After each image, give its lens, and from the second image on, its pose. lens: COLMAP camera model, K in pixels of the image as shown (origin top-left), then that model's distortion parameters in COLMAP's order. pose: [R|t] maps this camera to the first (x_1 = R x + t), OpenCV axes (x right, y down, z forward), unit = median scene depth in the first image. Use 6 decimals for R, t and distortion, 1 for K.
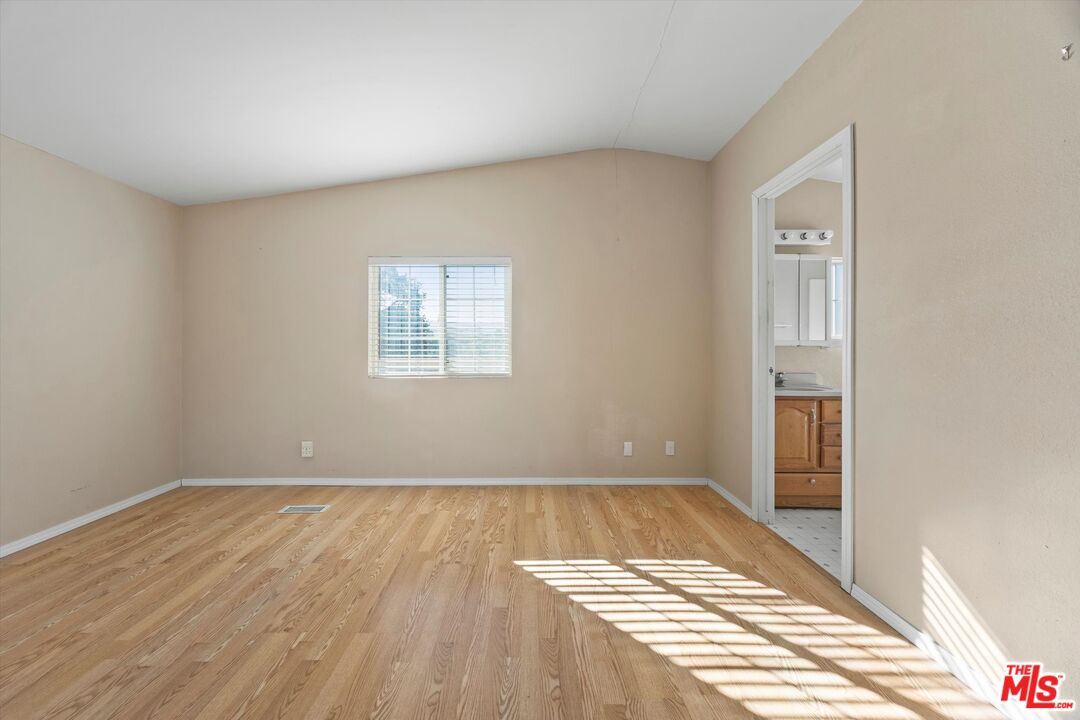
lens RADIAL K [[422.6, 0, 532.9], [0, 422.6, 351.4], [0, 0, 1]] dist [-0.001838, -0.000209]
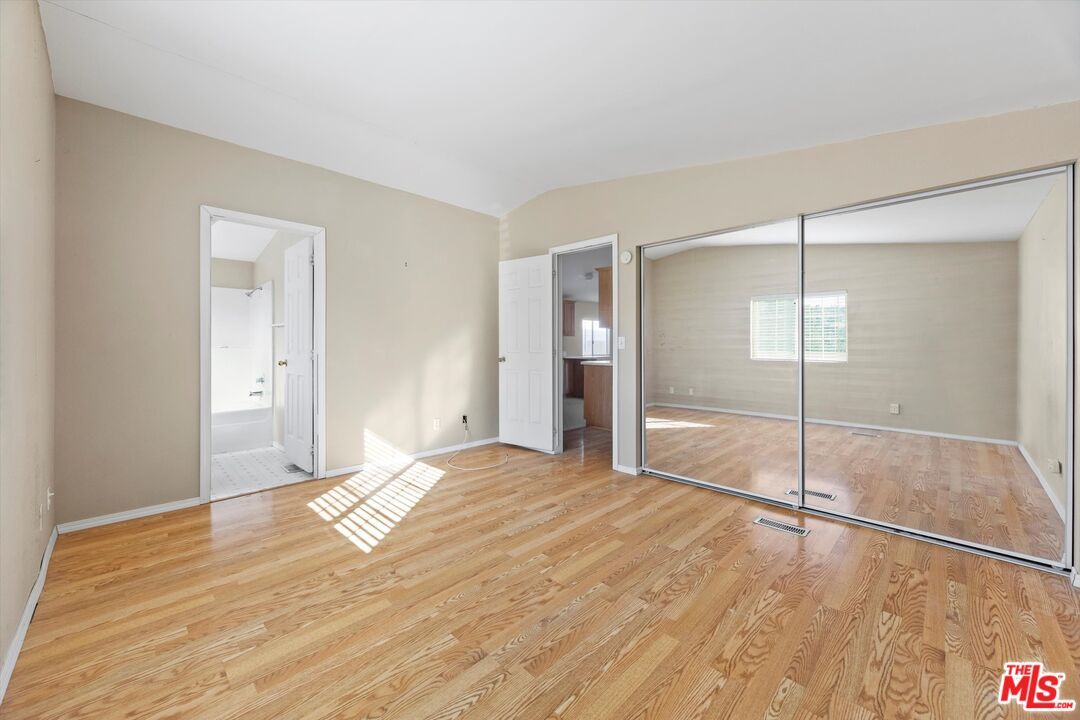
lens RADIAL K [[422.6, 0, 532.9], [0, 422.6, 351.4], [0, 0, 1]] dist [-0.001838, -0.000209]
pose [[-0.703661, -0.009913, 0.710467, -1.229476], [0.005893, 0.999787, 0.019787, -0.024892], [-0.710512, 0.018111, -0.703452, 1.641245]]
